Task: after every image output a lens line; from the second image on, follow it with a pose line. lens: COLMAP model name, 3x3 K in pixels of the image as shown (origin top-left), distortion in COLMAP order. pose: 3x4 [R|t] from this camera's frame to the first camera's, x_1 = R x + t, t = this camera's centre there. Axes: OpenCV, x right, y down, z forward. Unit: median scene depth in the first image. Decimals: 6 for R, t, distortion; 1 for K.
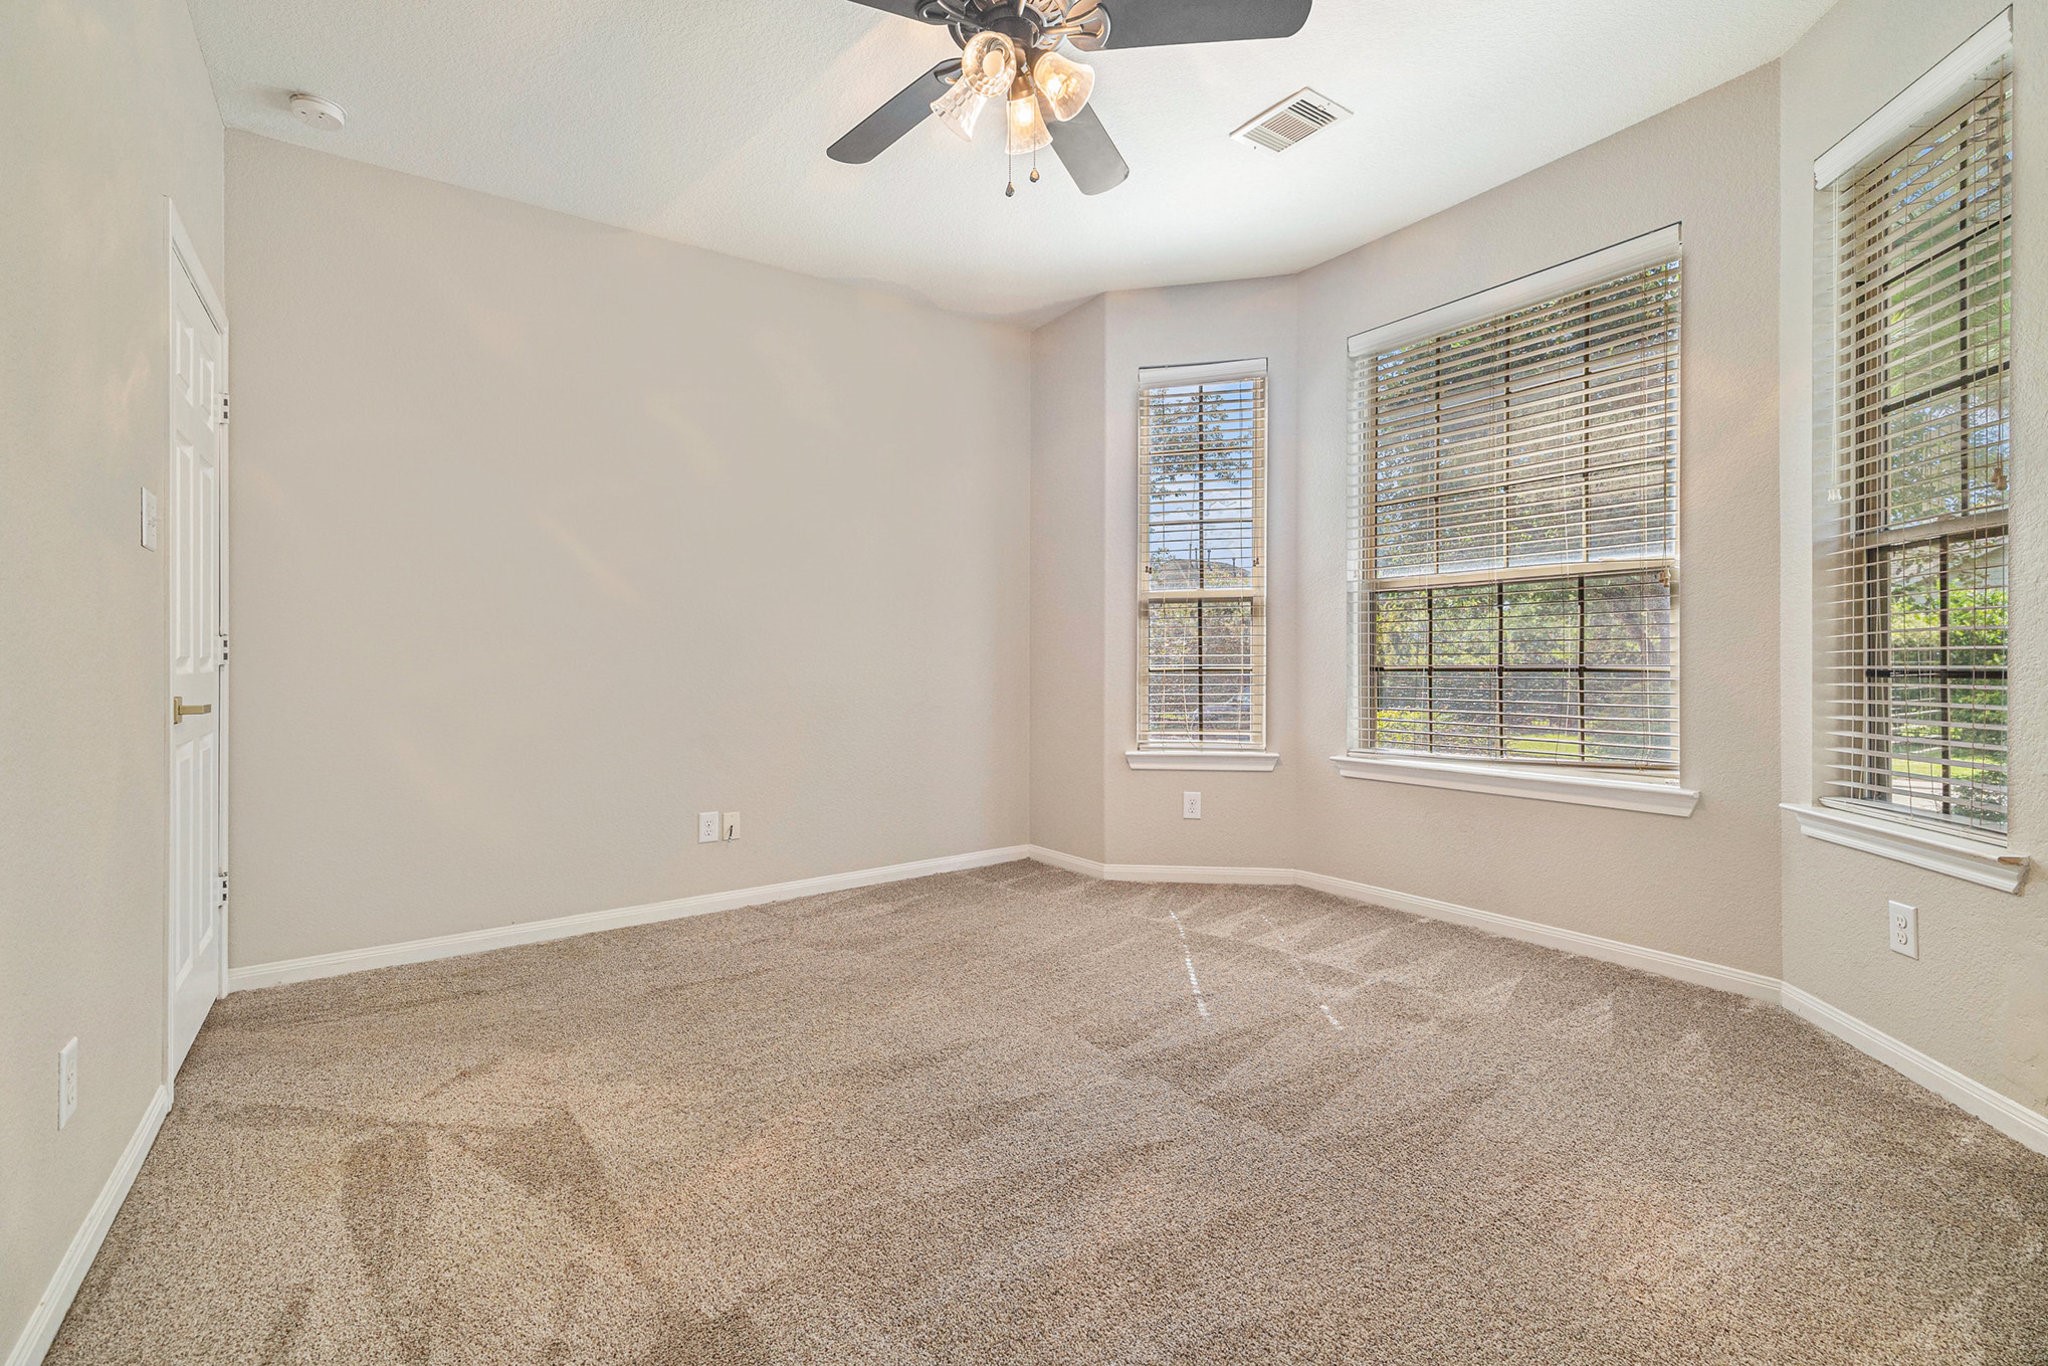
lens RADIAL K [[878.2, 0, 1010.6], [0, 878.2, 677.2], [0, 0, 1]] dist [0.002753, 0.000187]
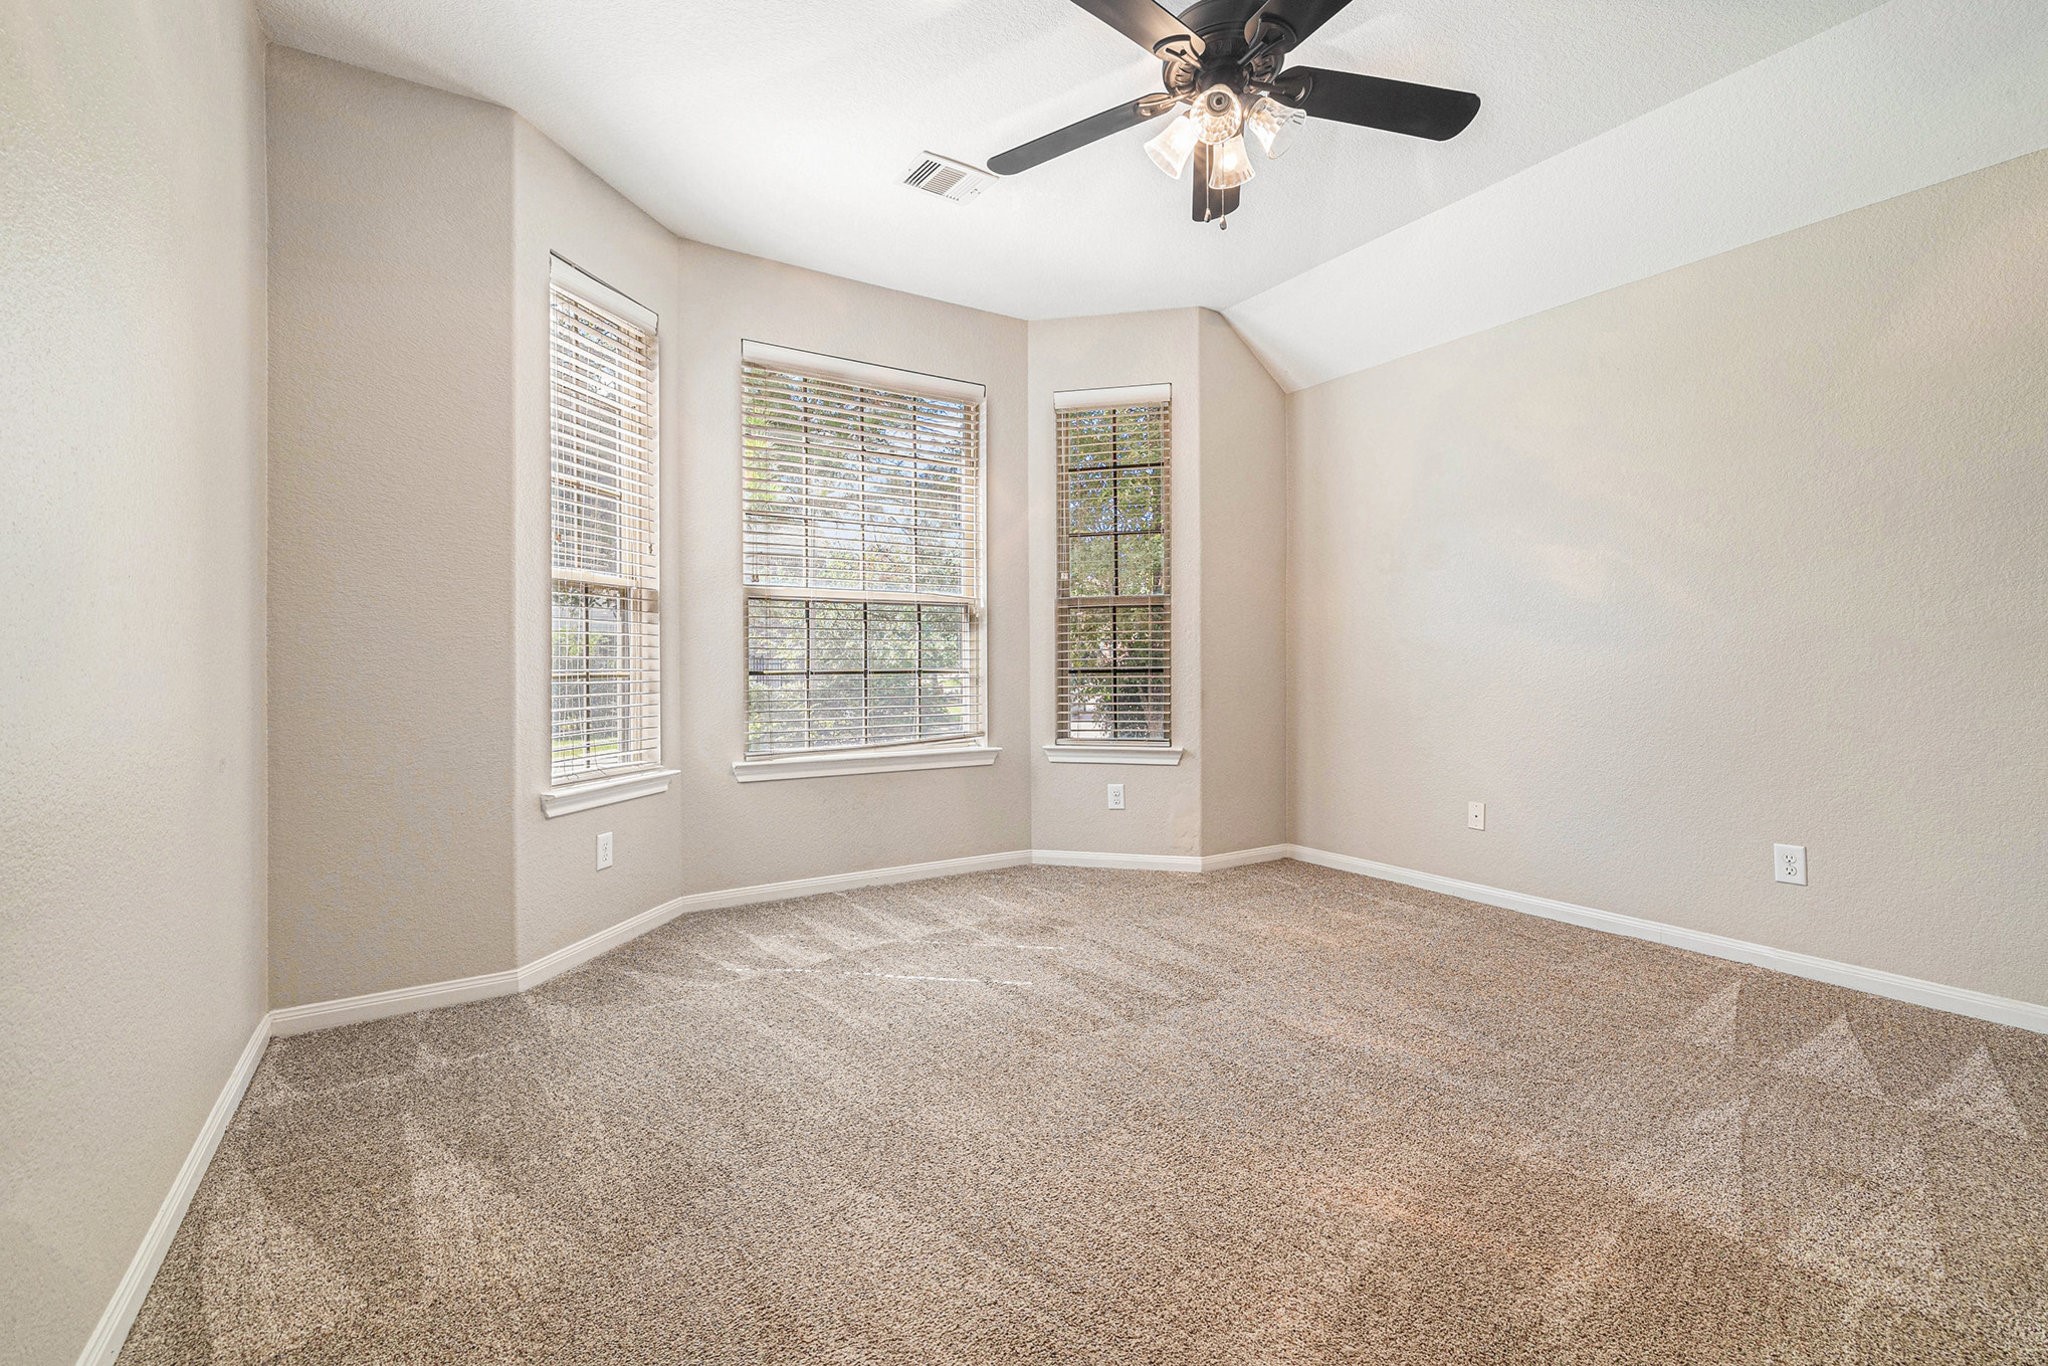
lens RADIAL K [[878.2, 0, 1010.5], [0, 878.2, 671.4], [0, 0, 1]] dist [0.002753, 0.000187]
pose [[0.052093, 0.004214, 0.998633, -0.741570], [0.021719, 0.999750, -0.005352, 0.001789], [-0.998406, 0.021968, 0.051989, 0.824396]]
